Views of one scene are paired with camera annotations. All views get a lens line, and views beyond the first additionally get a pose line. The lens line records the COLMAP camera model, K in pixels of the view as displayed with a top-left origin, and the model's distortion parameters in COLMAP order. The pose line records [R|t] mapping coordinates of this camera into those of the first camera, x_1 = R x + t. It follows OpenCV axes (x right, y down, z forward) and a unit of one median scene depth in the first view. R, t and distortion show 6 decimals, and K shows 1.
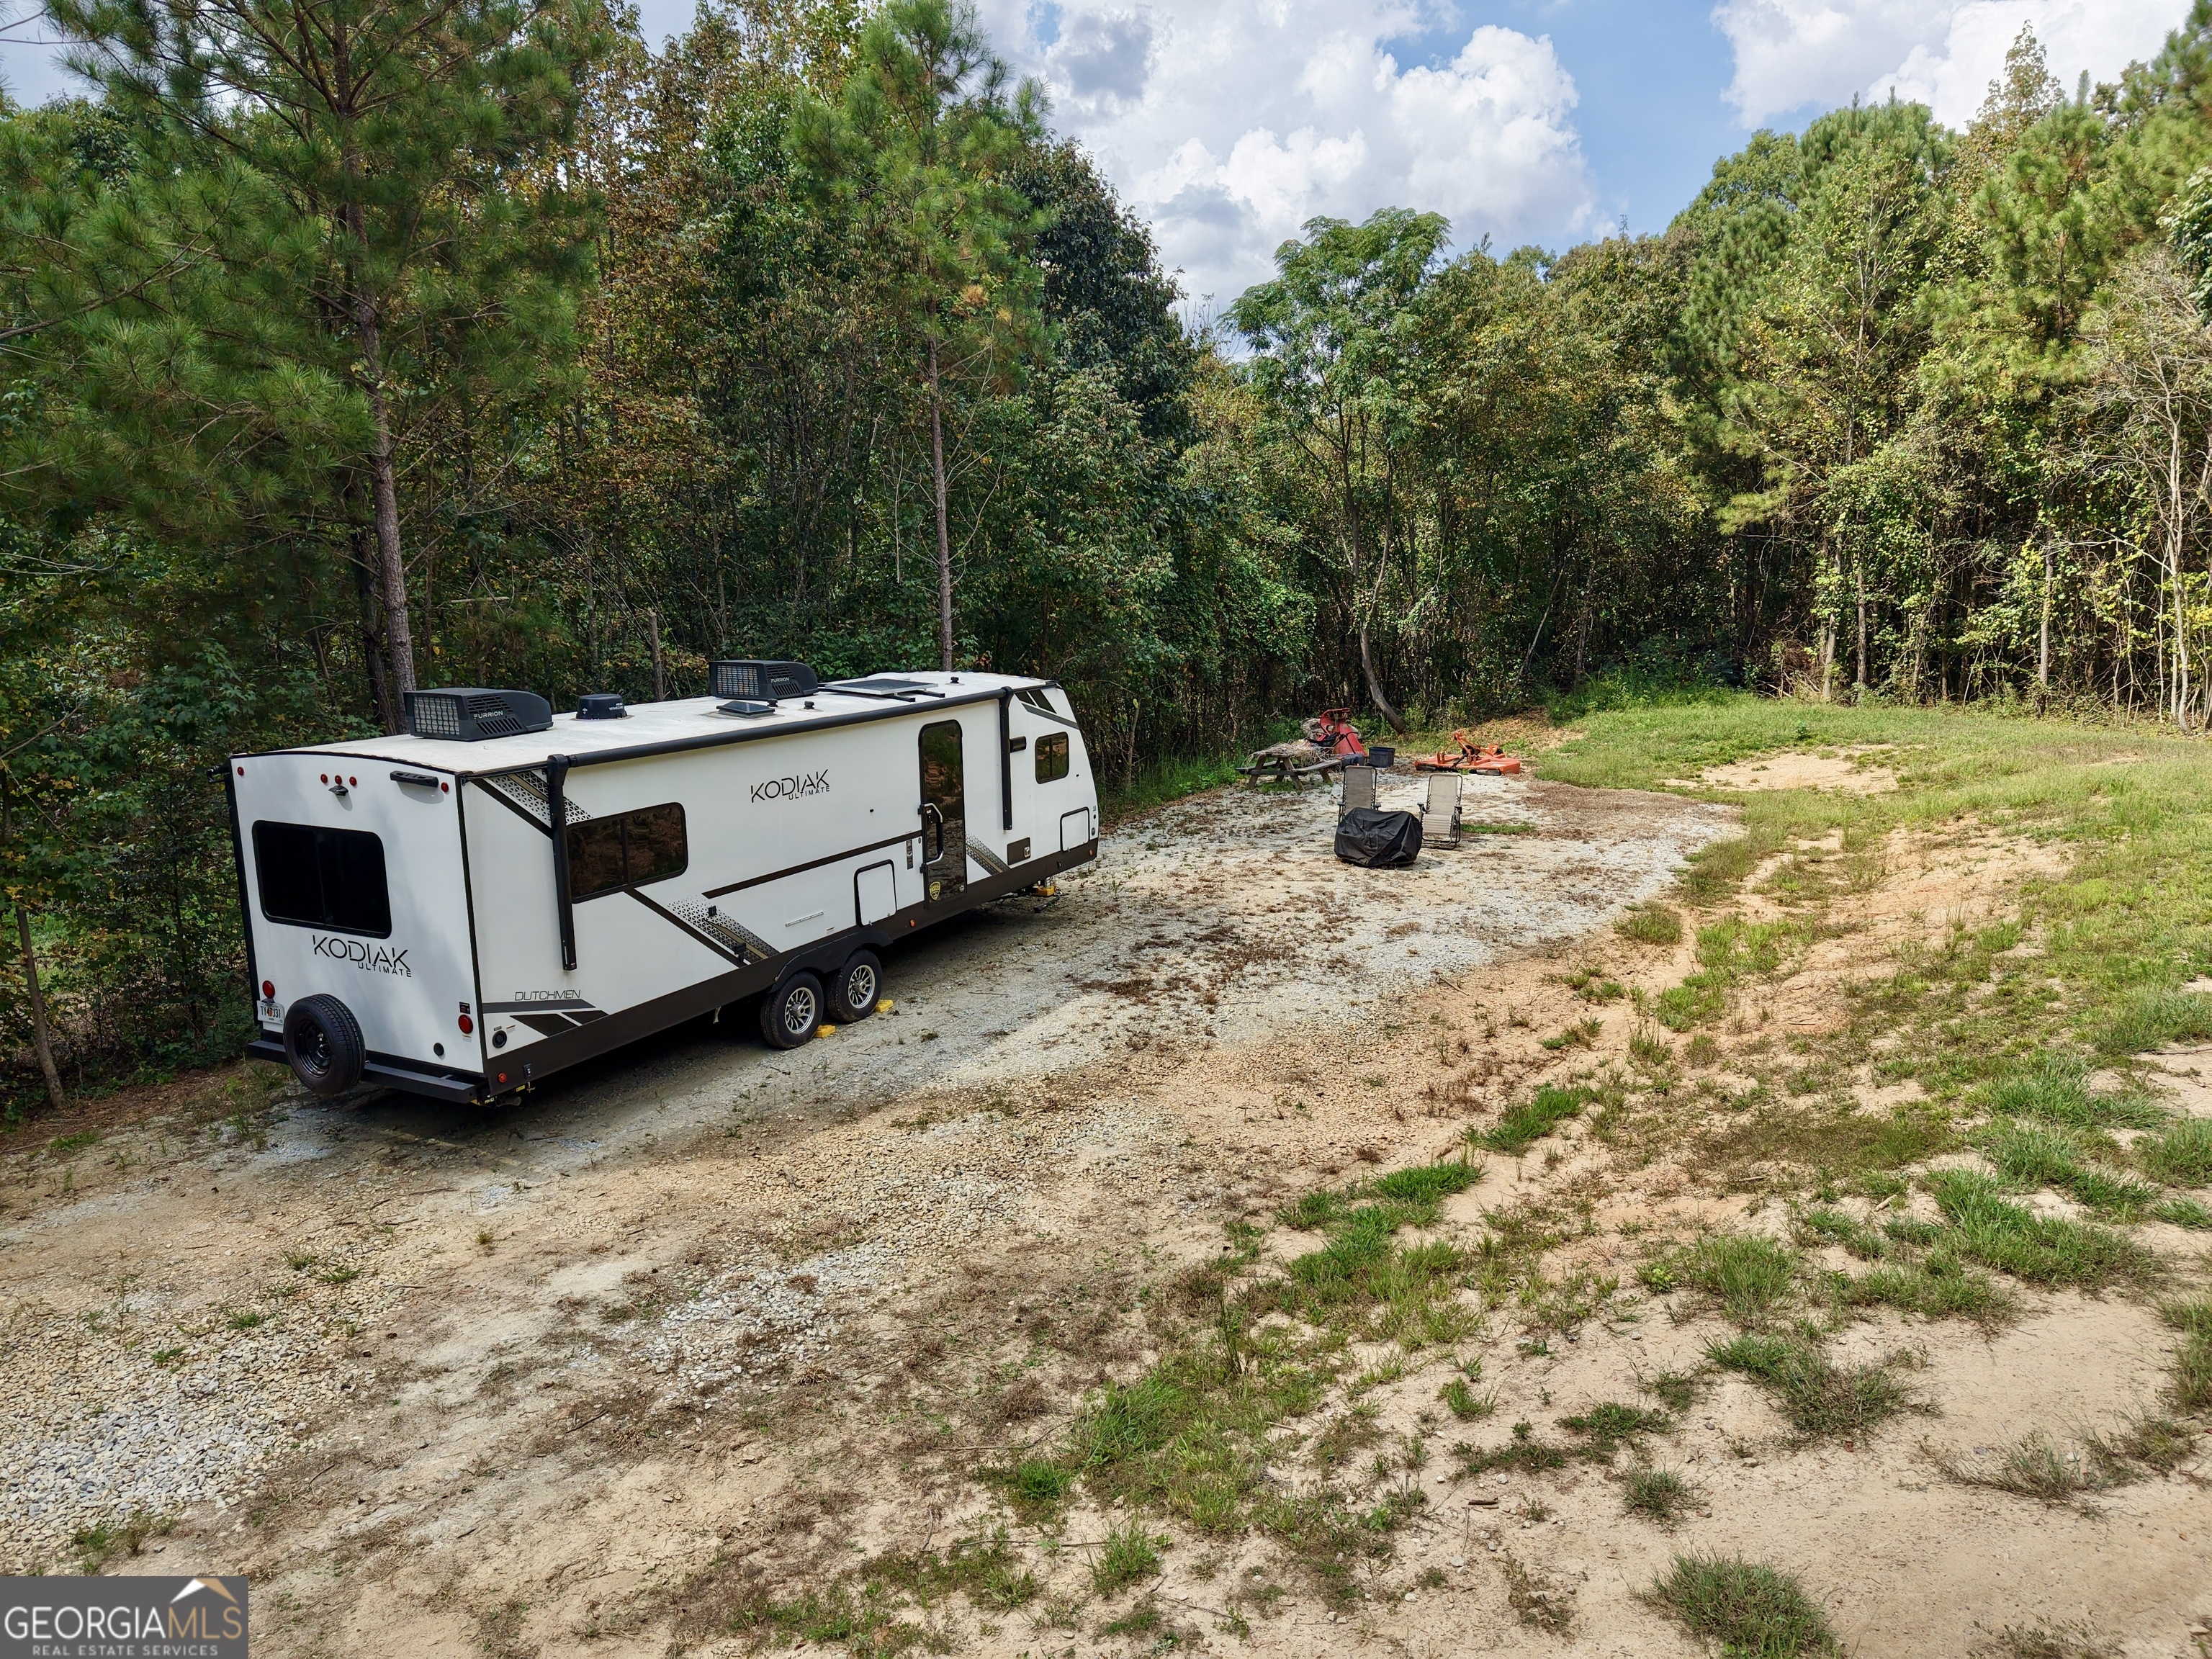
lens RADIAL K [[1509.5, 0, 1109.7], [0, 1509.5, 822.1], [0, 0, 1]] dist [0.021036, -0.014366]
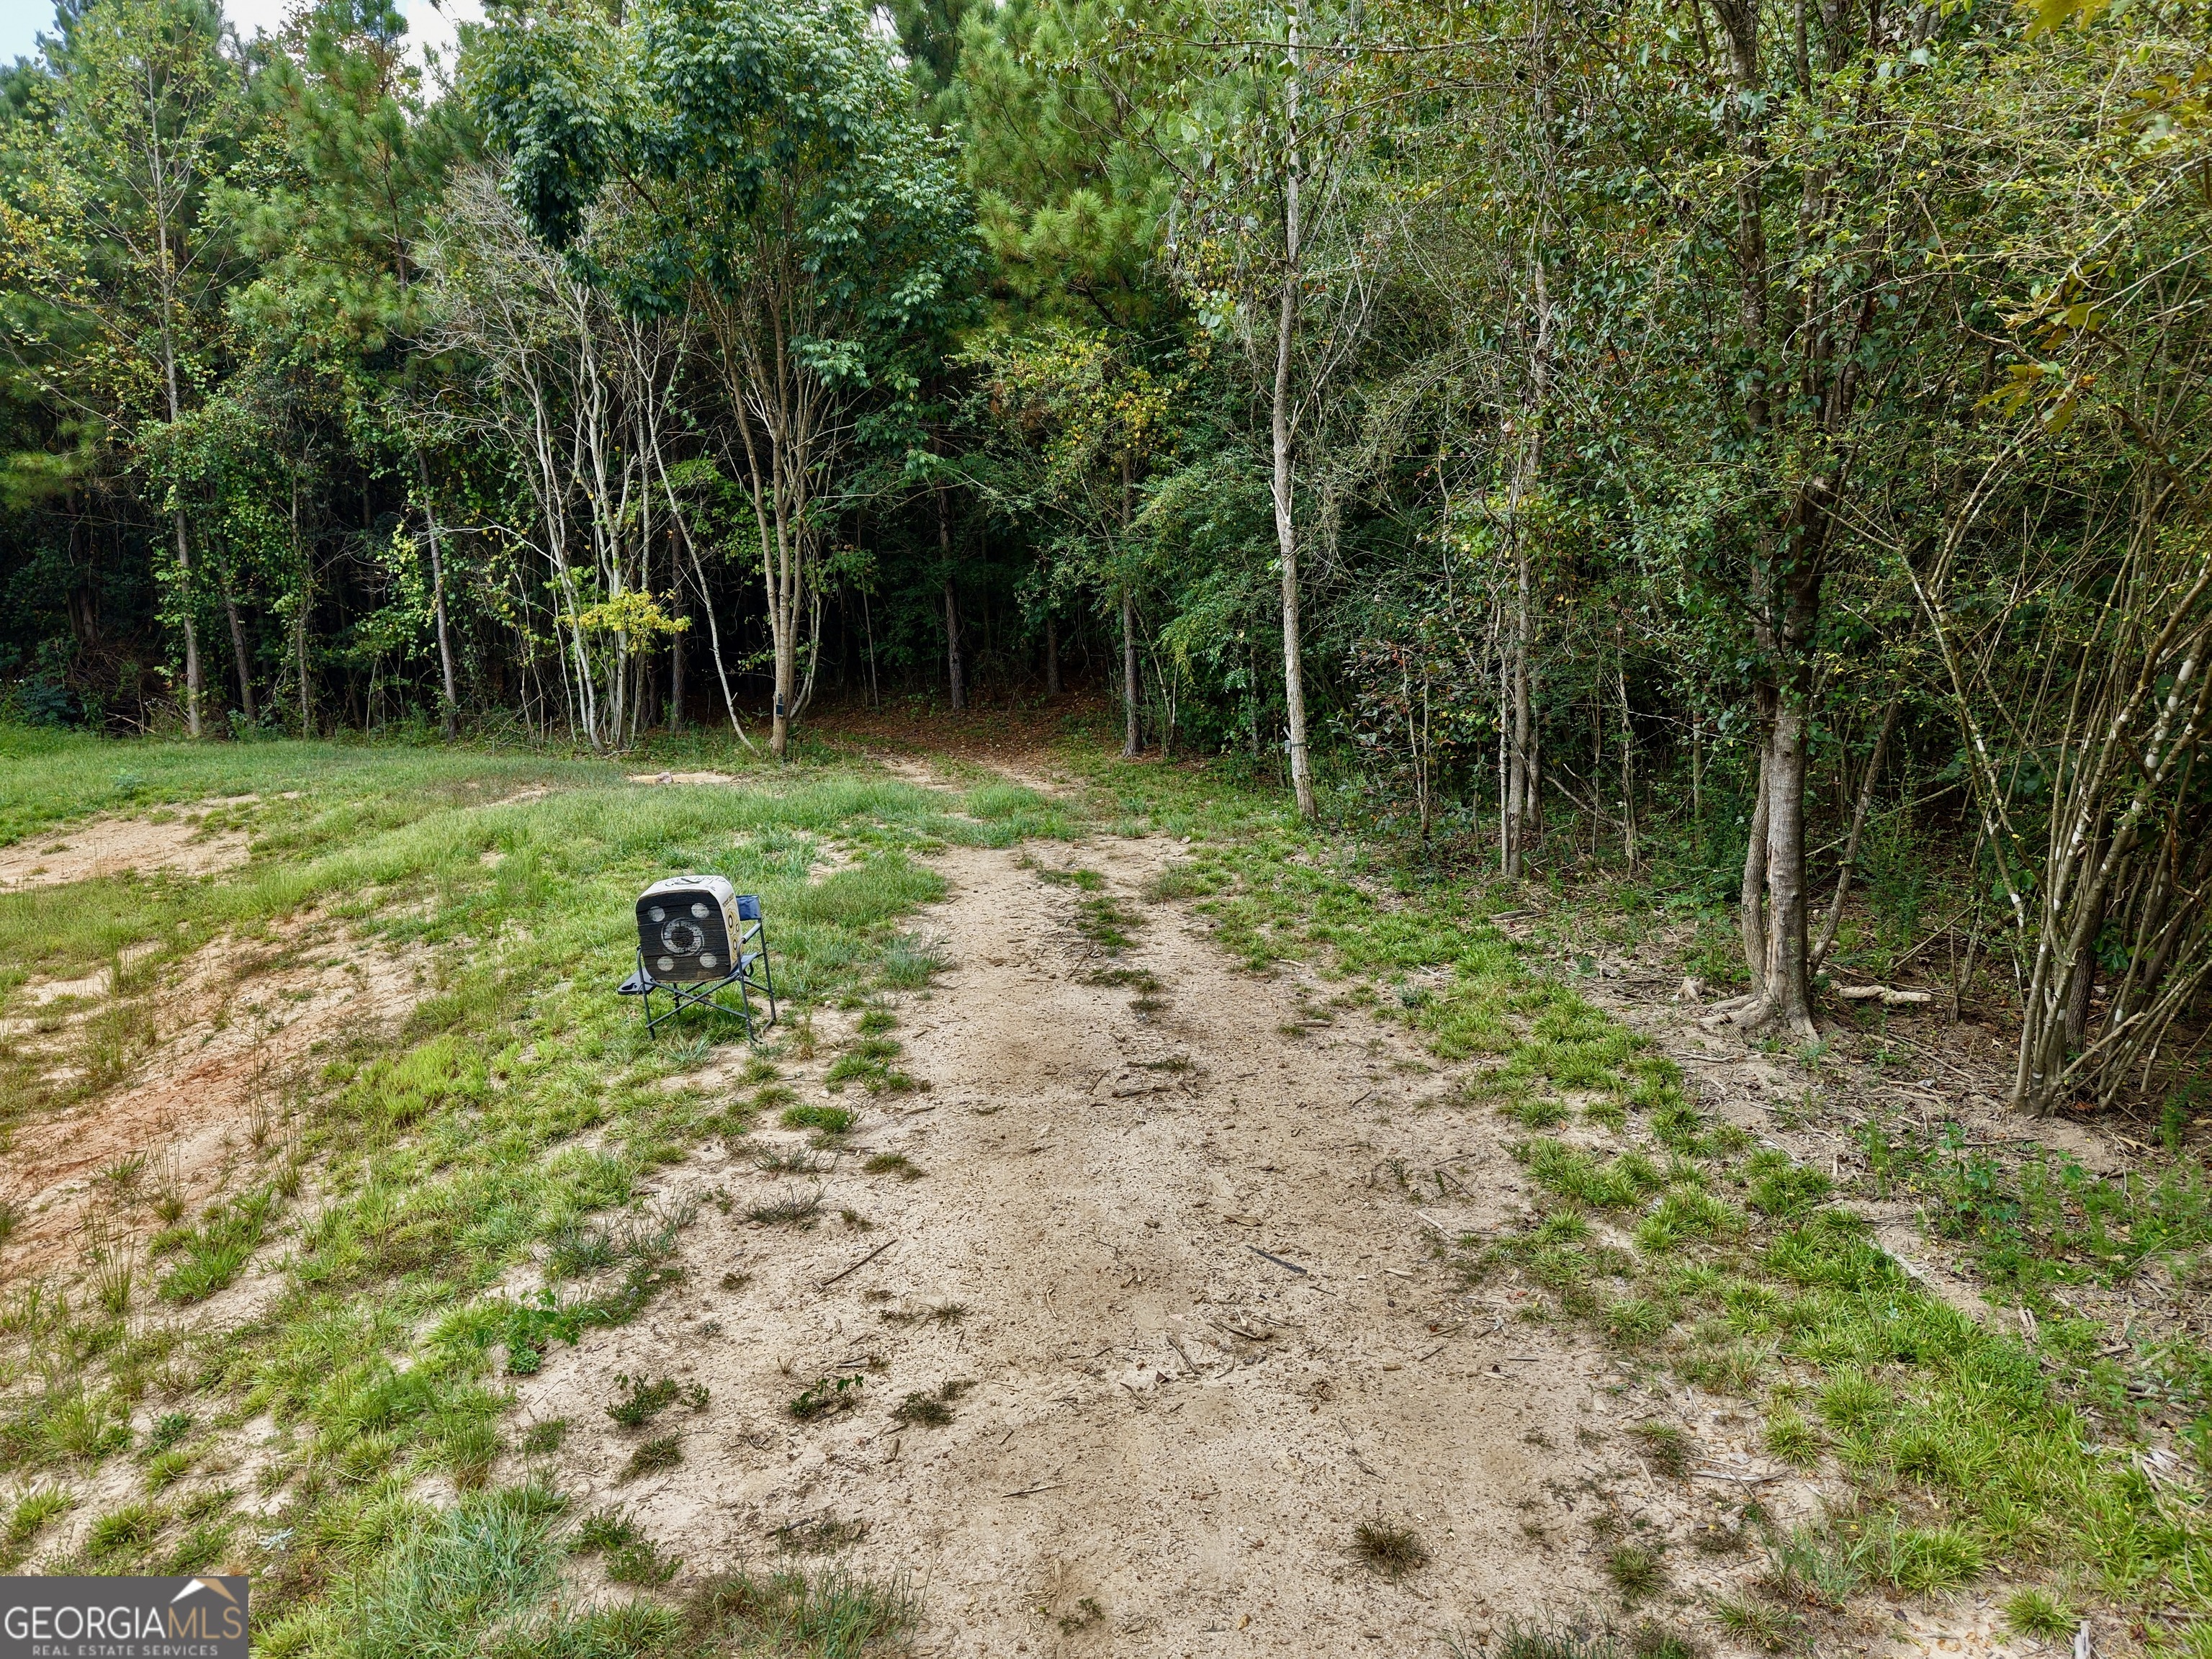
lens RADIAL K [[1509.5, 0, 1109.5], [0, 1509.5, 822.5], [0, 0, 1]] dist [0.021036, -0.014366]
pose [[0.608179, -0.110716, 0.786041, 0.186971], [0.121178, 0.991569, 0.045907, -0.021522], [-0.784496, 0.067331, 0.616468, 0.224470]]
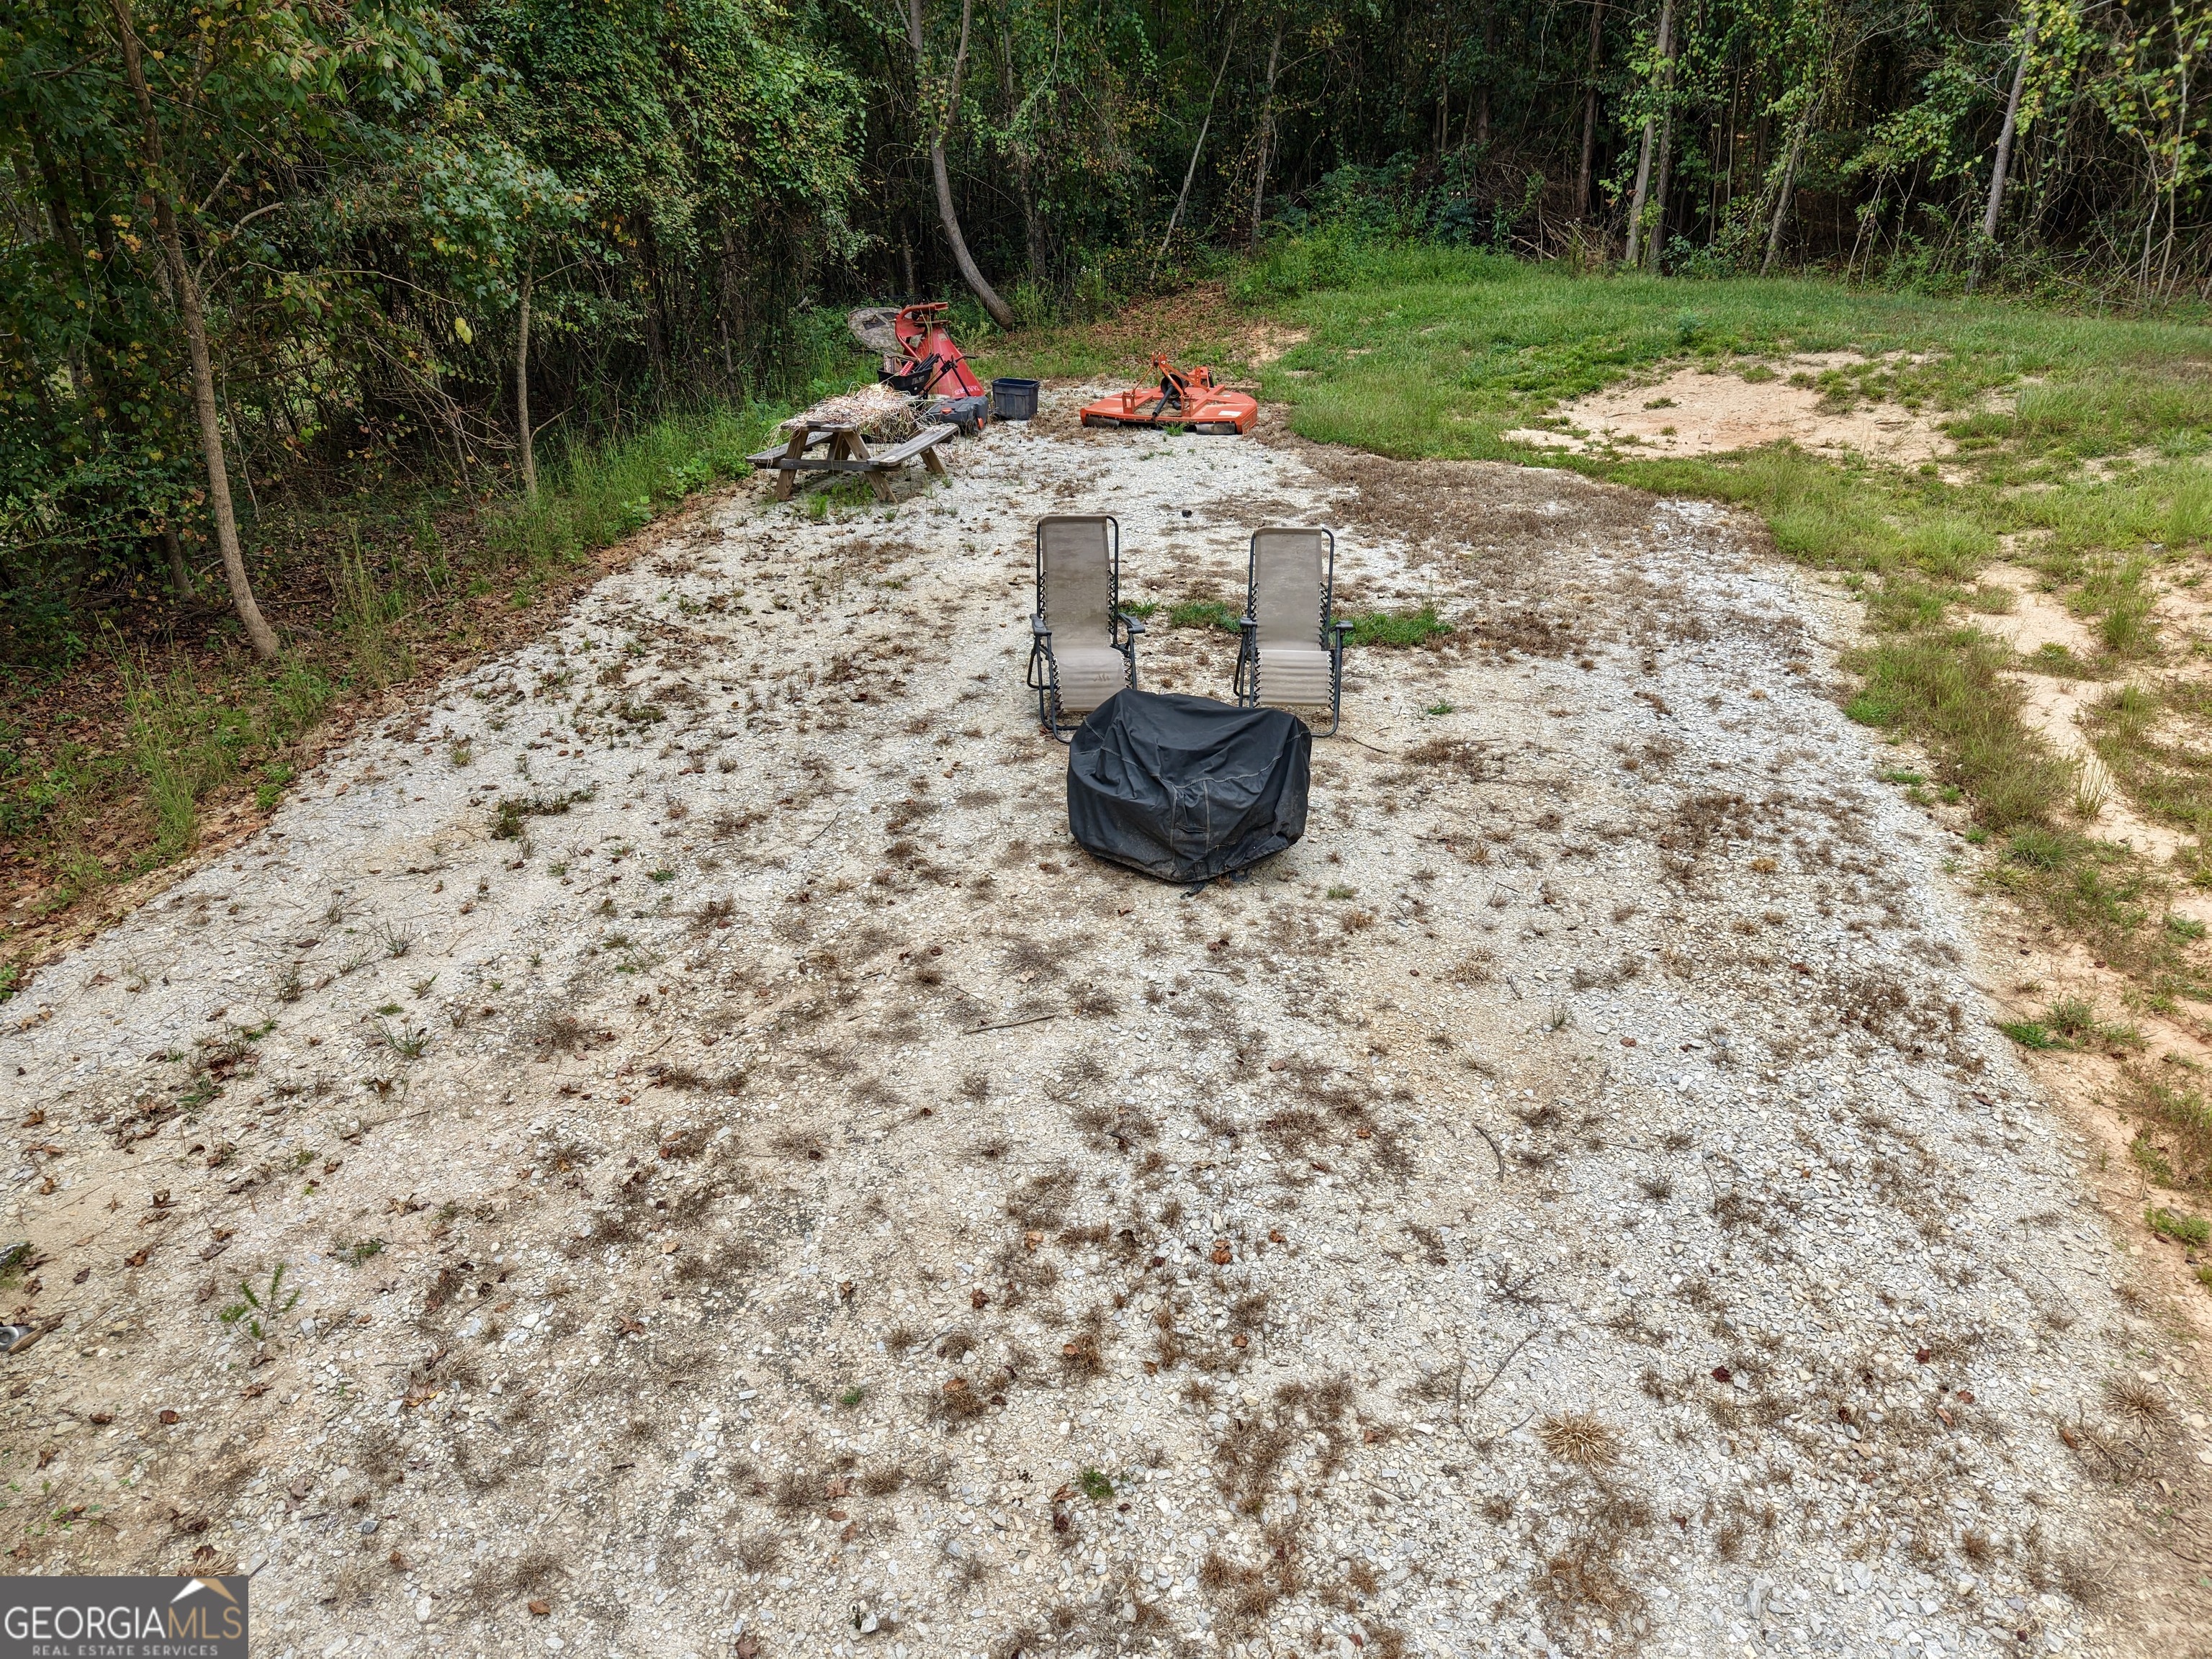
lens RADIAL K [[1509.5, 0, 1115.5], [0, 1509.5, 841.4], [0, 0, 1]] dist [0.021036, -0.014366]
pose [[0.951615, -0.124293, 0.281033, 0.044050], [0.037919, 0.955055, 0.293995, -0.053468], [-0.304944, -0.269113, 0.913558, 0.480772]]
